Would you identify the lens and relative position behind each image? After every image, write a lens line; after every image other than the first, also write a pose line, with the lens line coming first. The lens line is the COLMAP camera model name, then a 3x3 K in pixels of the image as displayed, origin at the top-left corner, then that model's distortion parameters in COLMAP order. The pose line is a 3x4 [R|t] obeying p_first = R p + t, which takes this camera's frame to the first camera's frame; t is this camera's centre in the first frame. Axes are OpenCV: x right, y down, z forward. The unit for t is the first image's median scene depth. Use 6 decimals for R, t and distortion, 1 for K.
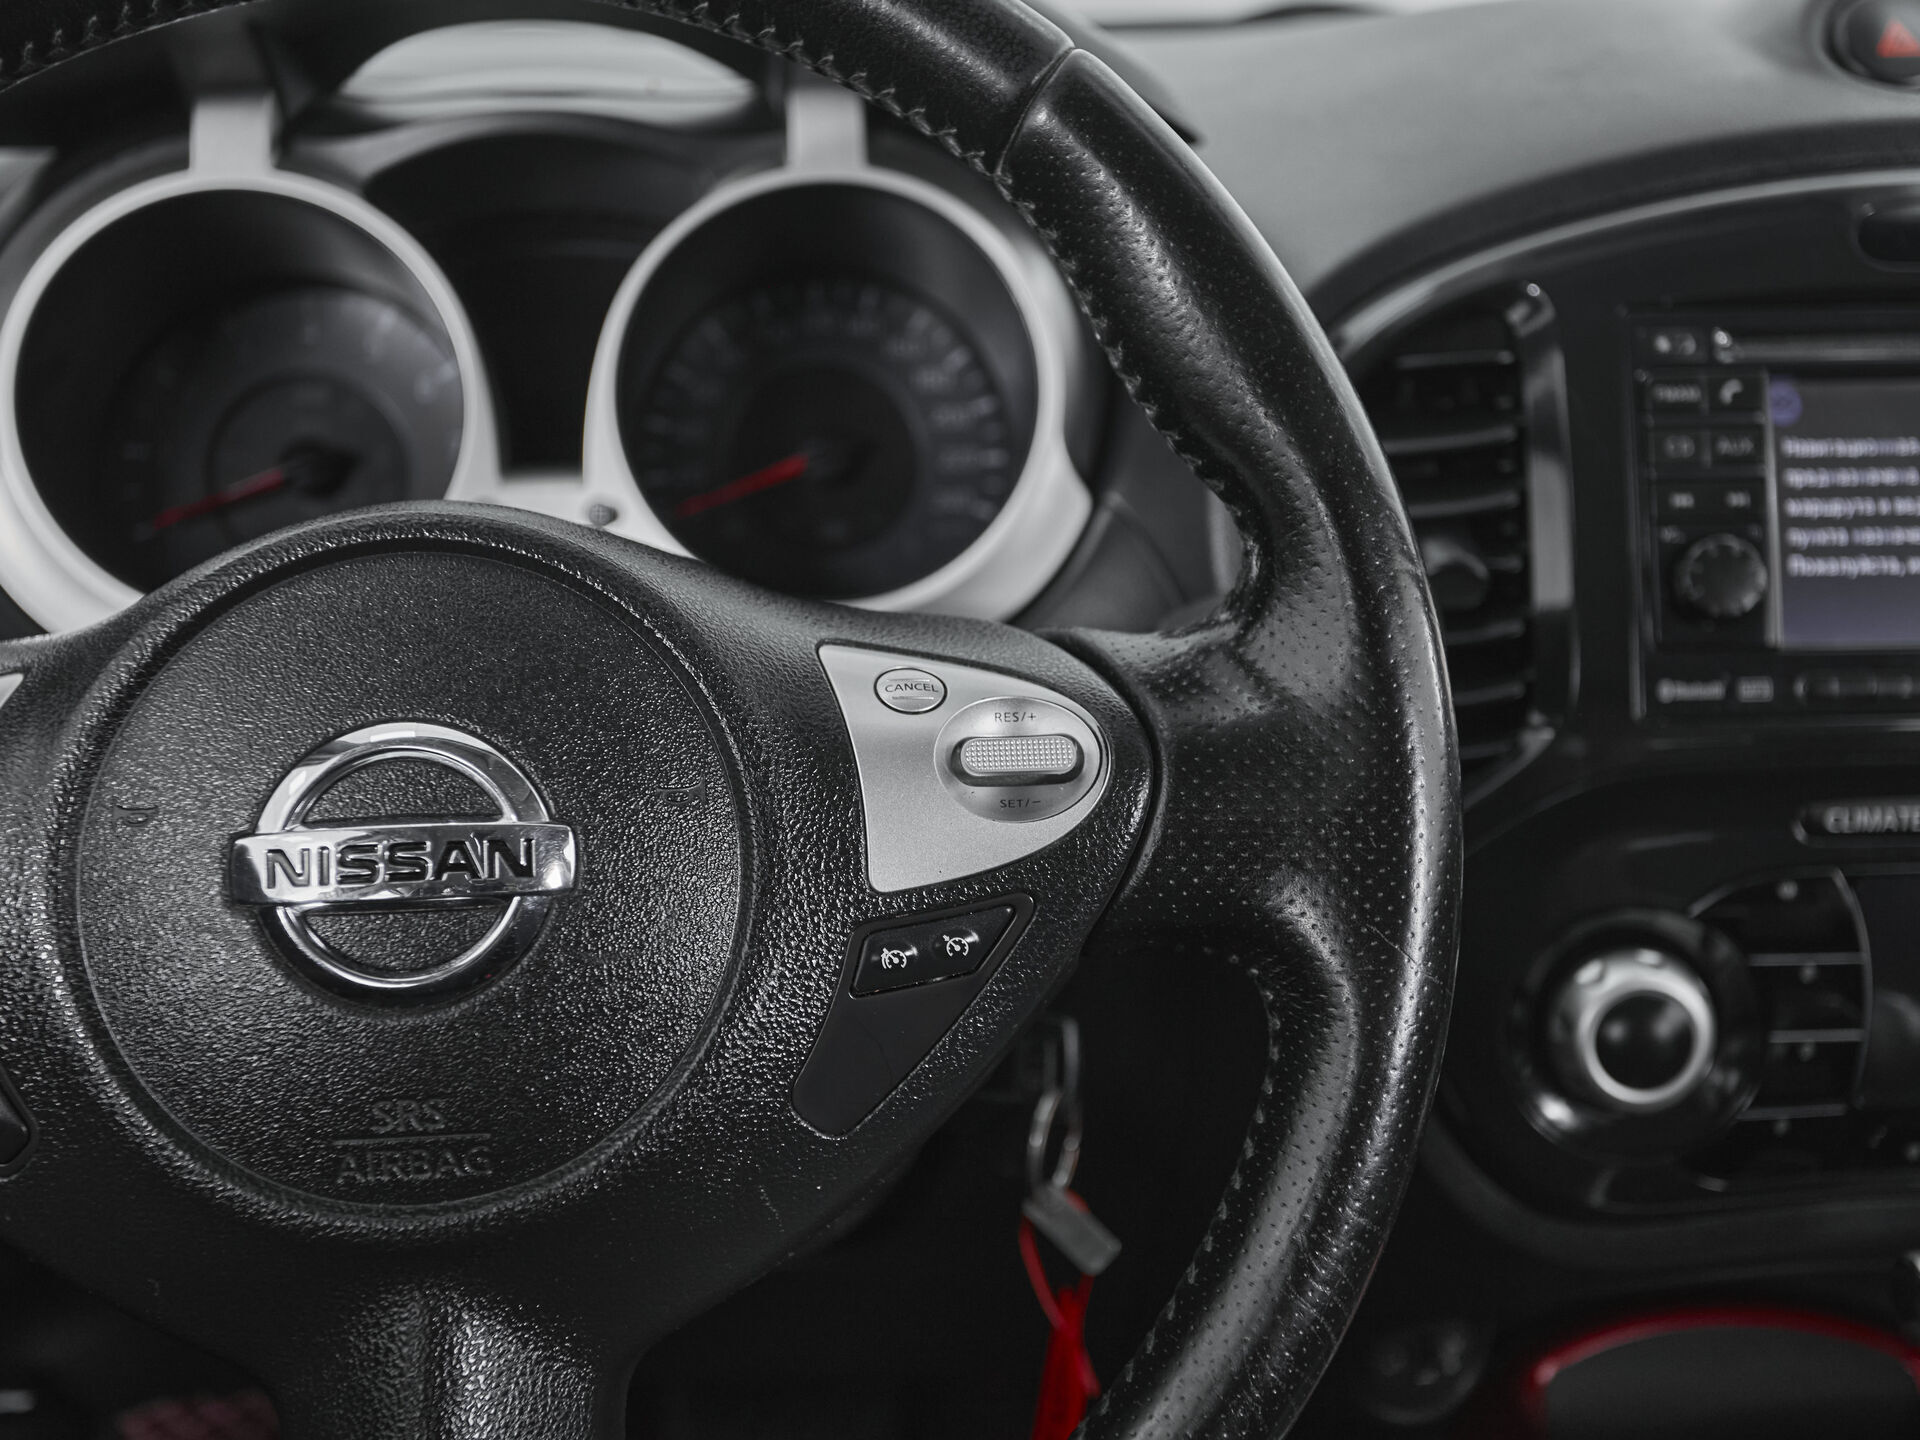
lens RADIAL K [[2358.1, 0, 970.2], [0, 2358.1, 717.1], [0, 0, 1]] dist [0.019615, 0.062209]
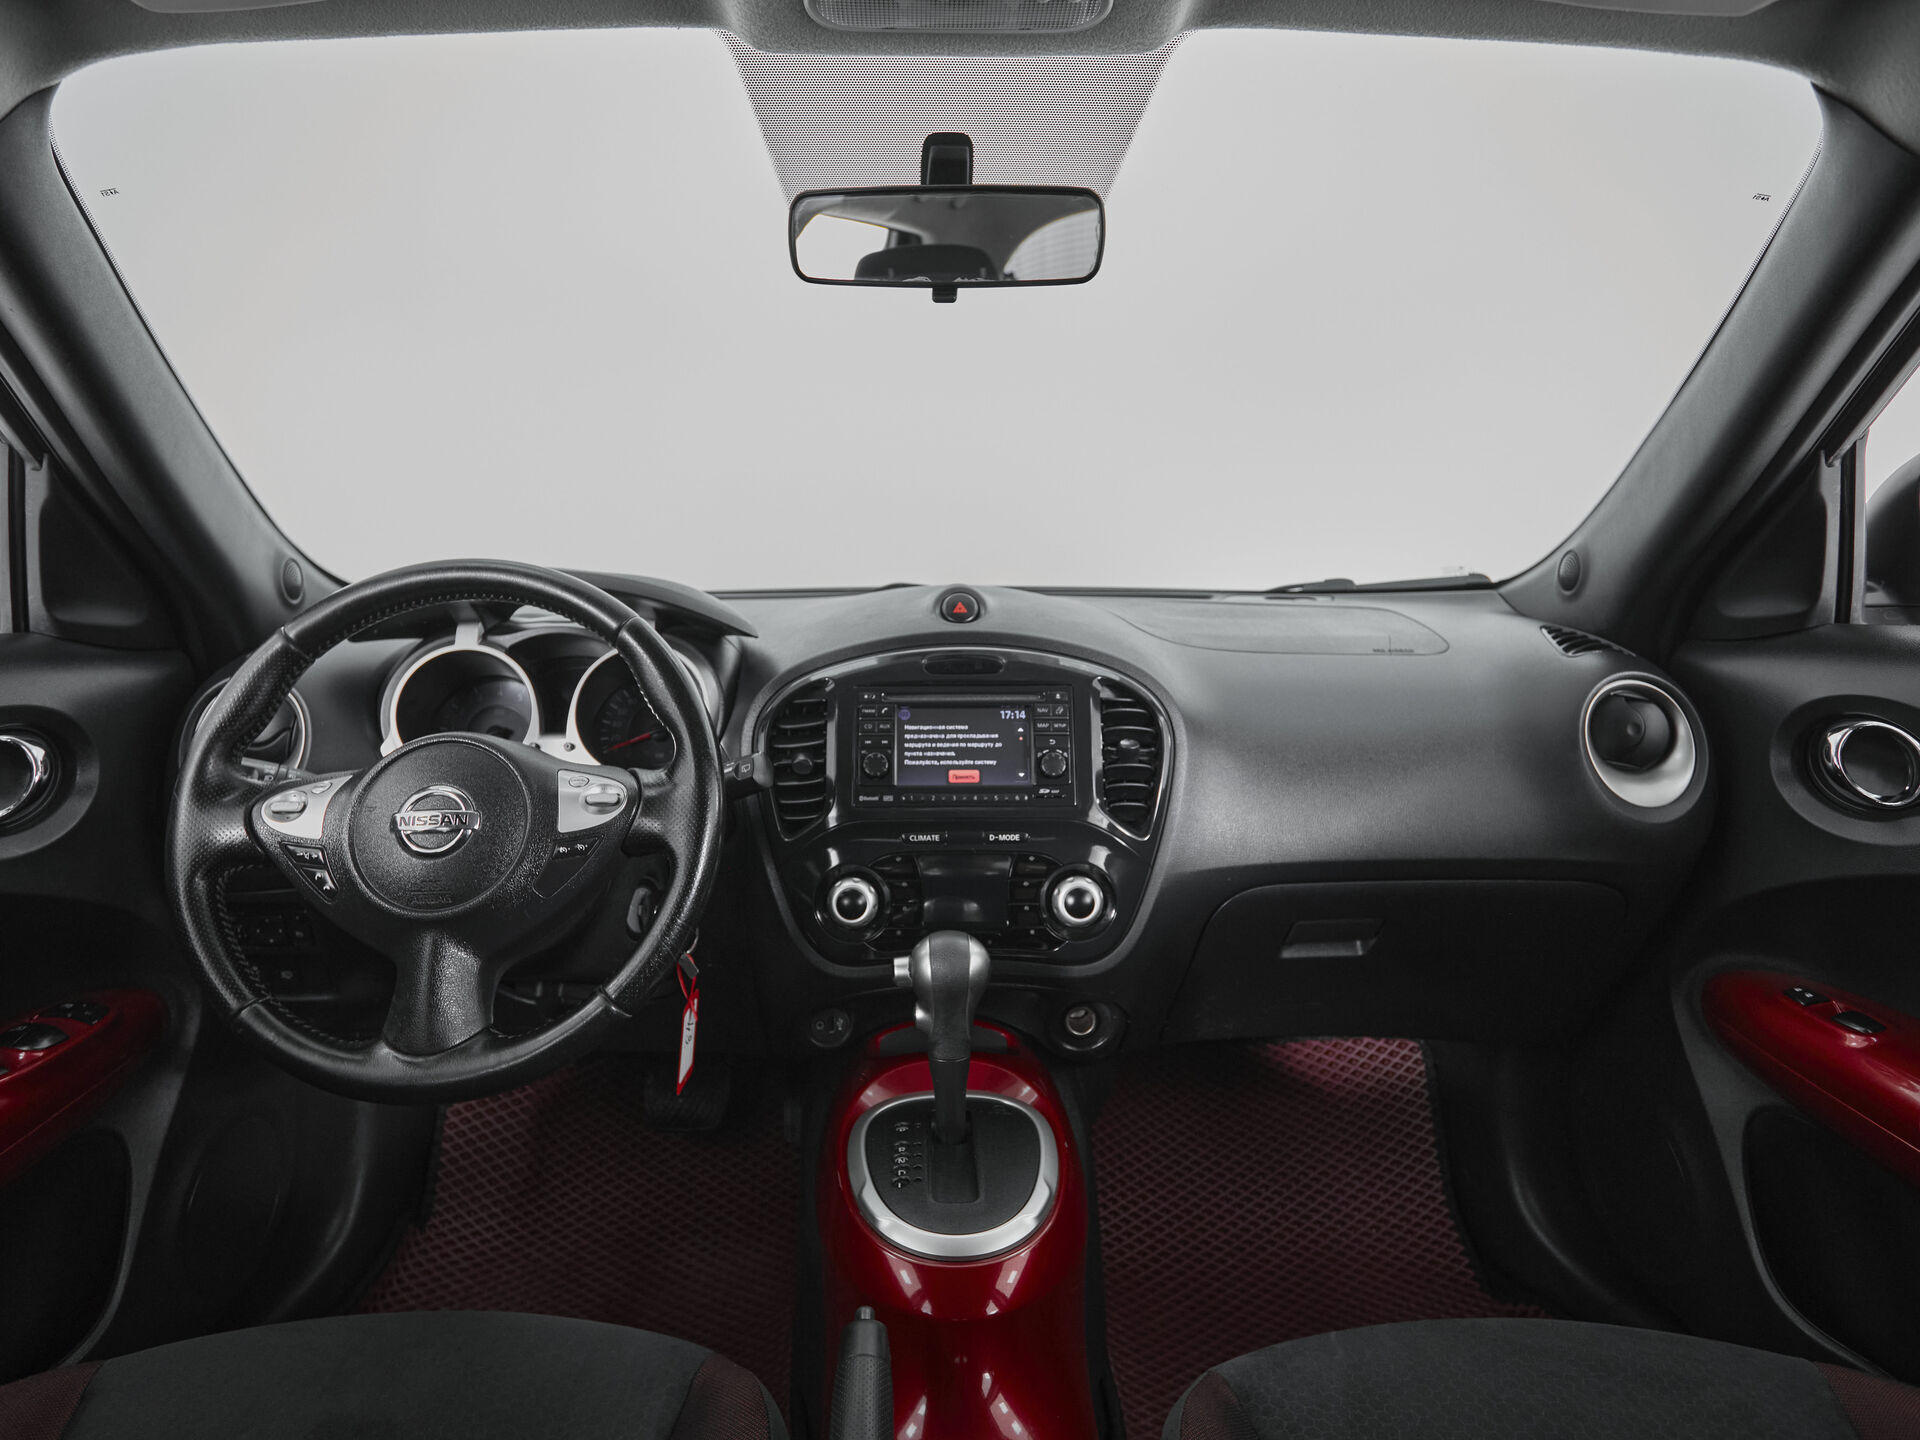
lens RADIAL K [[1110.4, 0, 932.9], [0, 1110.4, 720.5], [0, 0, 1]] dist [0.017031, -0.013461]
pose [[0.998686, 0.005968, -0.050891, 0.644582], [-0.013440, 0.988932, -0.147758, 0.150816], [0.049446, 0.148248, 0.987713, -0.768792]]
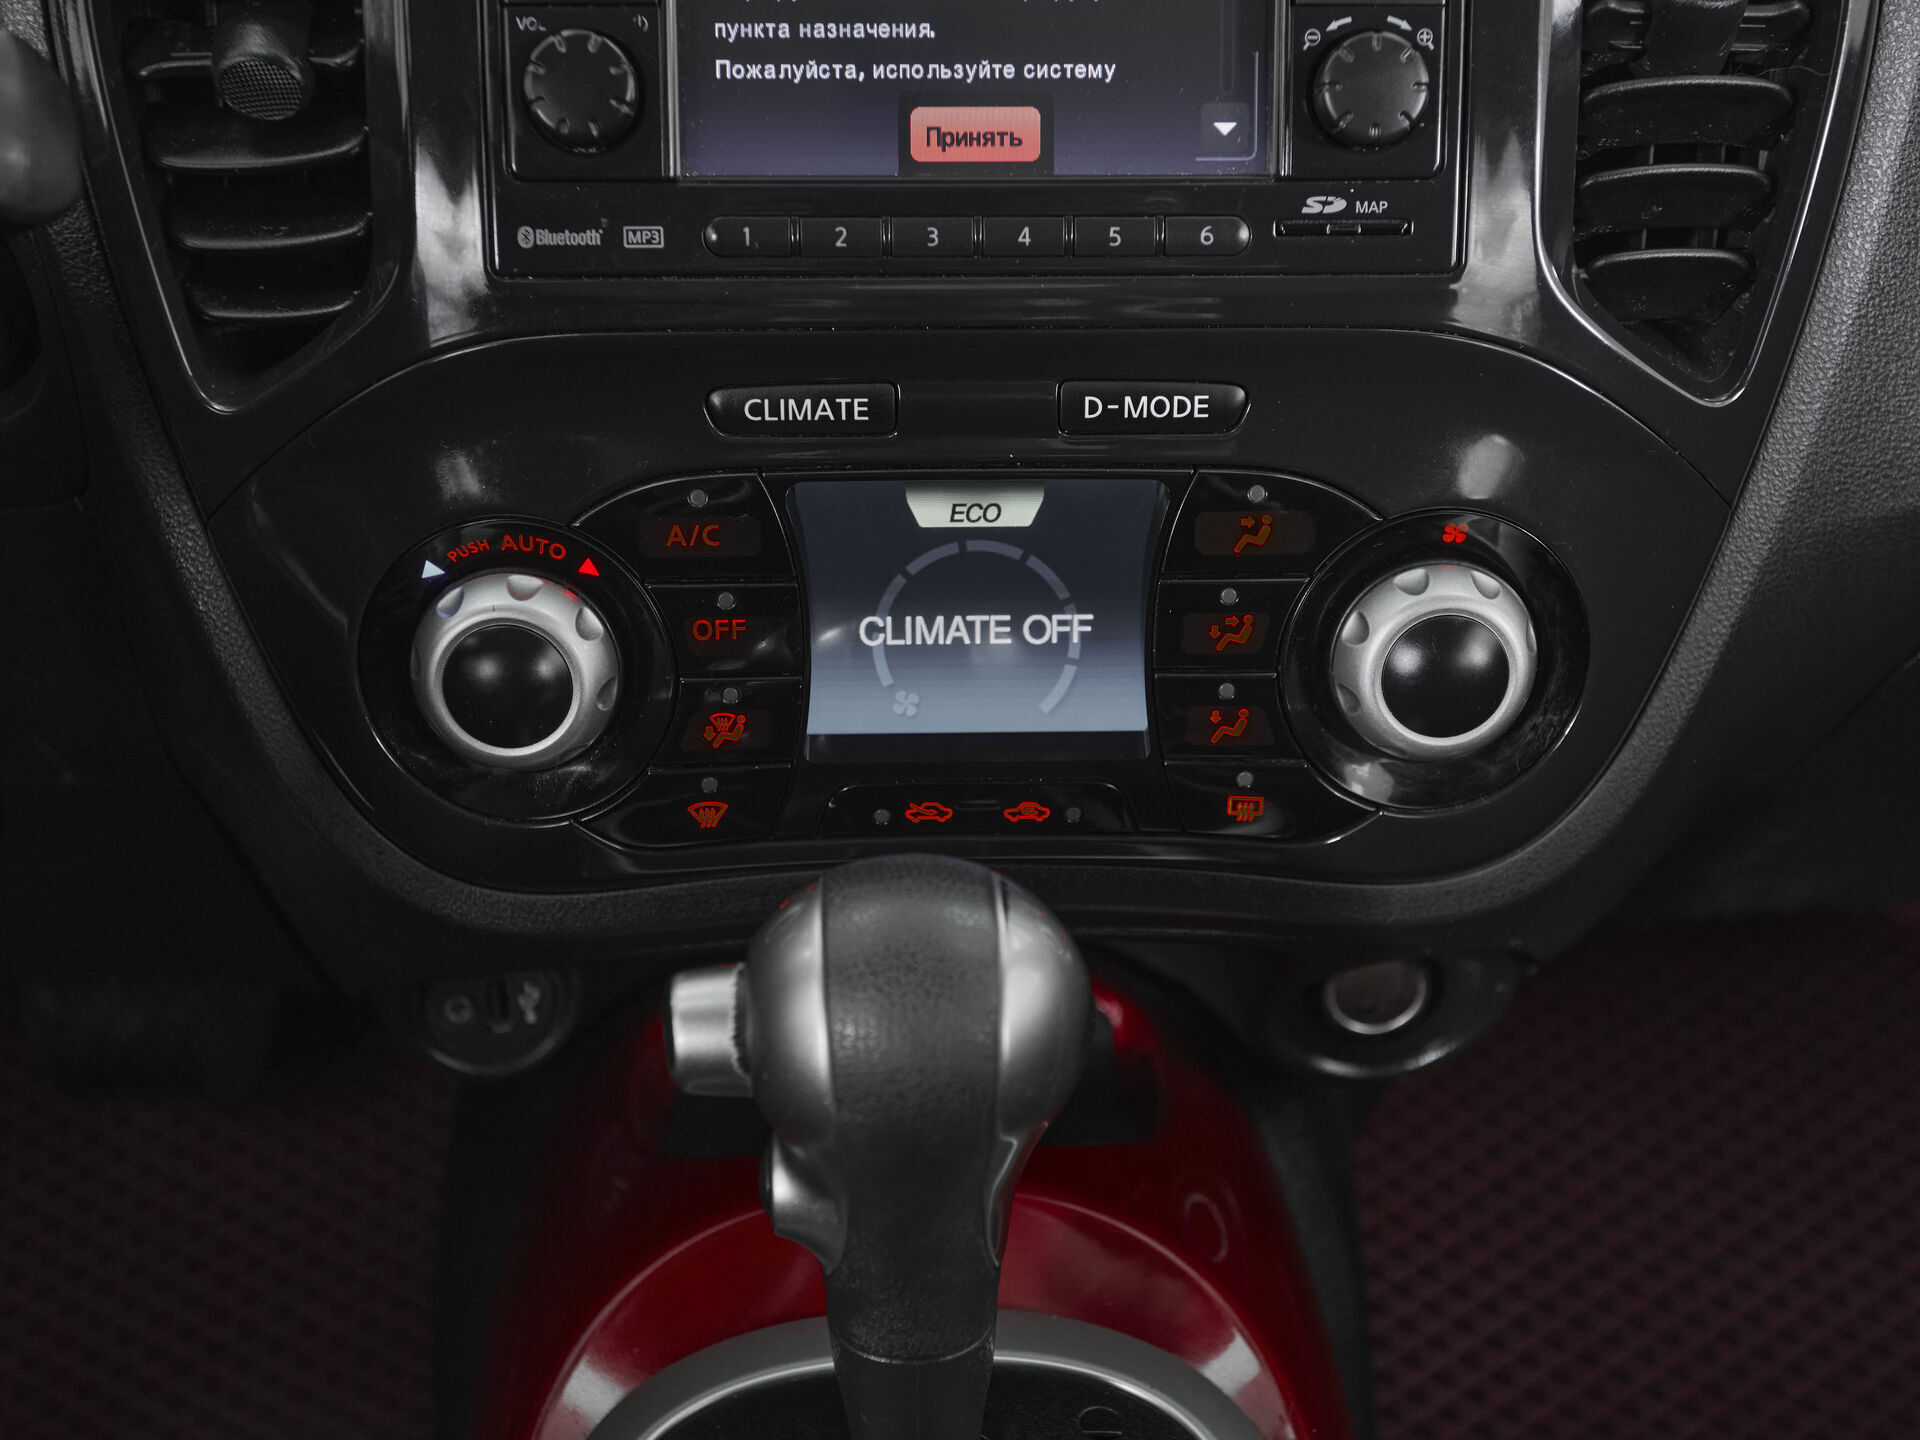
lens RADIAL K [[2358.1, 0, 970.2], [0, 2358.1, 717.1], [0, 0, 1]] dist [0.019615, 0.062209]
pose [[0.999800, 0.016494, -0.011318, 0.609630], [-0.013684, 0.976632, 0.214484, -0.034186], [0.014591, -0.214286, 0.976662, 0.299315]]
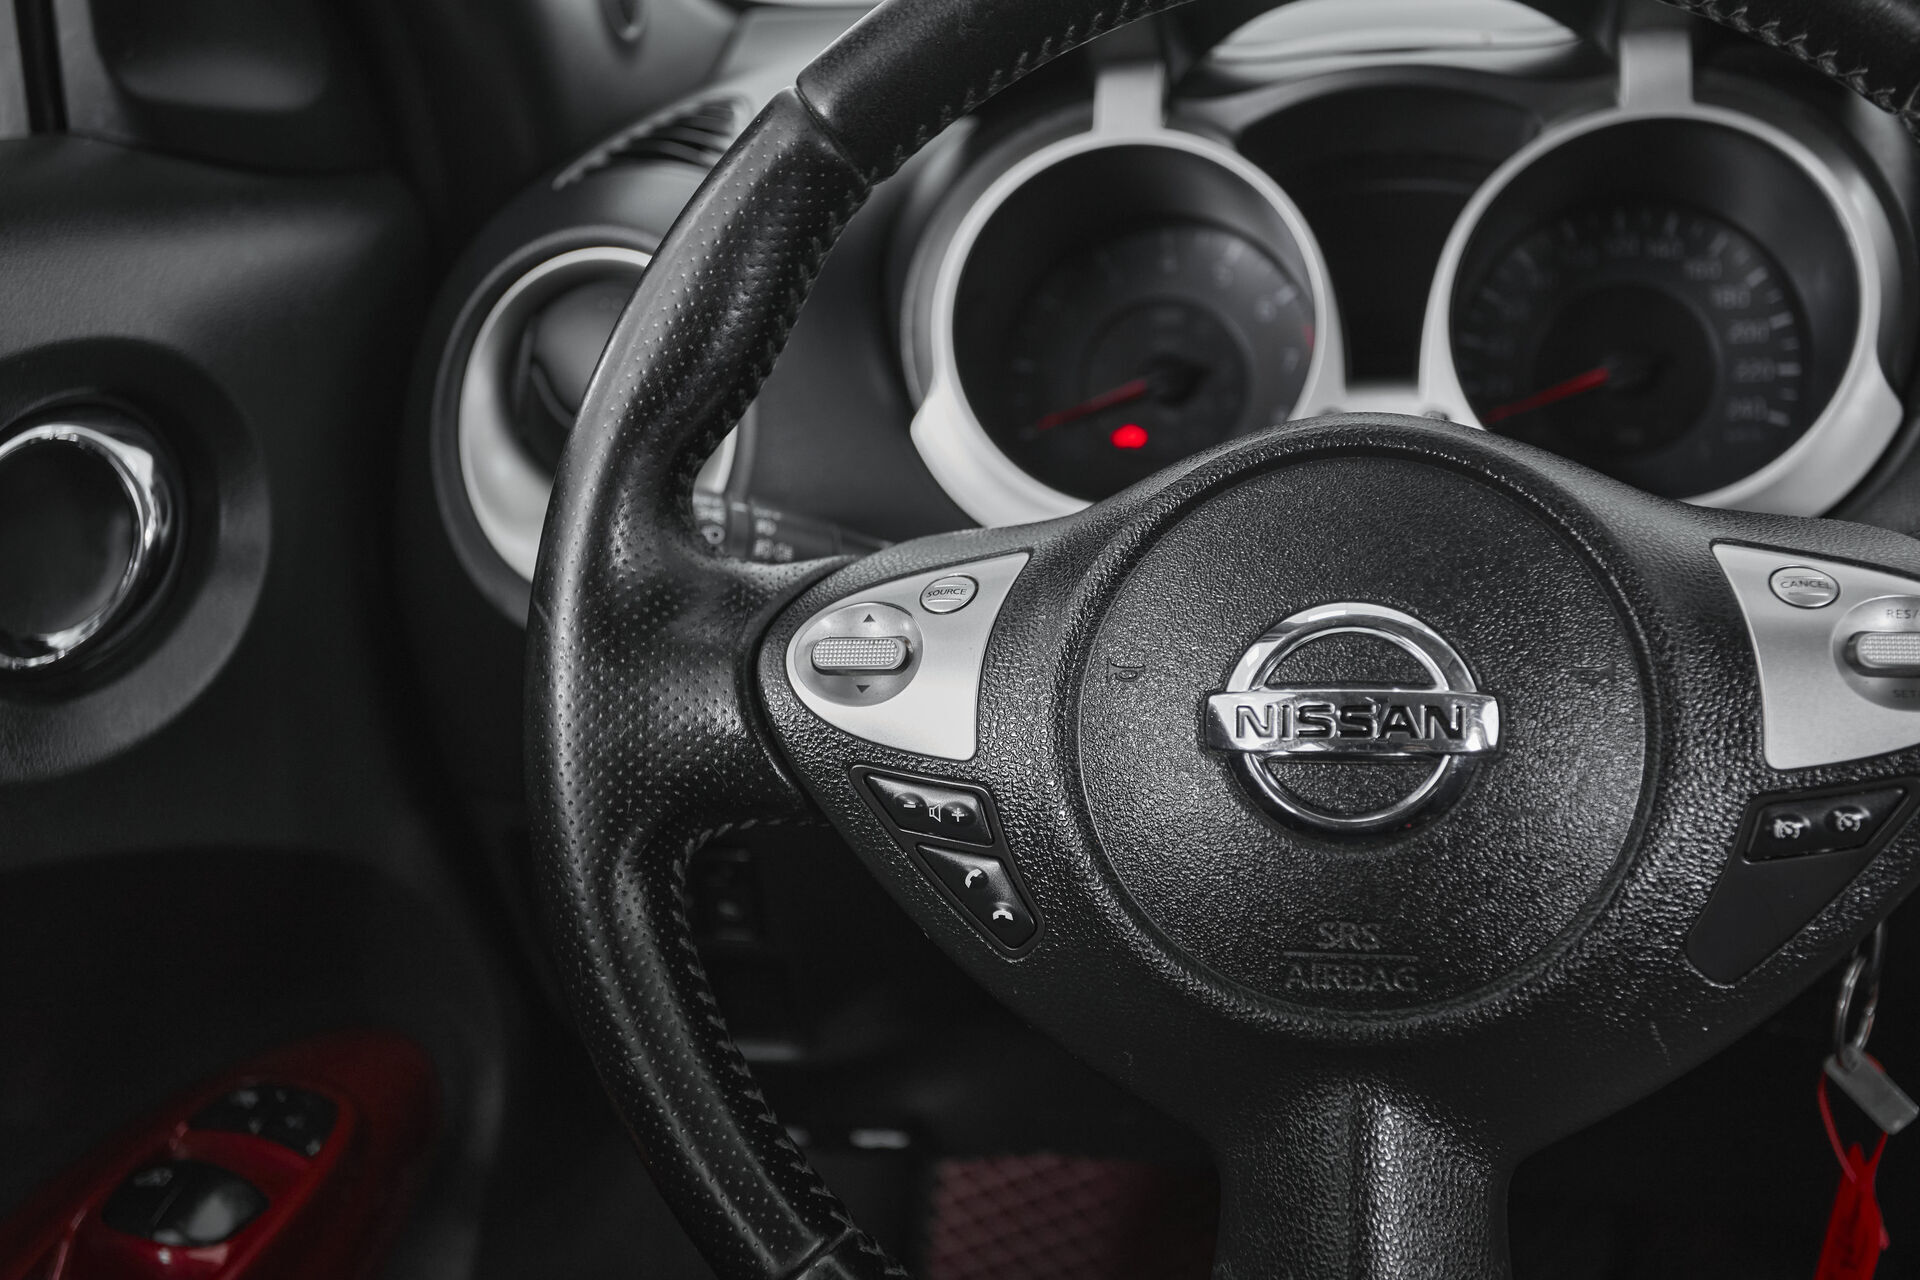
lens RADIAL K [[2103.1, 0, 960.0], [0, 2103.1, 640.0], [0, 0, 1]] dist [0.023860, 0.033592]
pose [[0.957231, 0.035603, -0.287127, -0.119947], [-0.029369, 0.999231, 0.025992, -0.000615], [0.287832, -0.016448, 0.957540, -0.057893]]
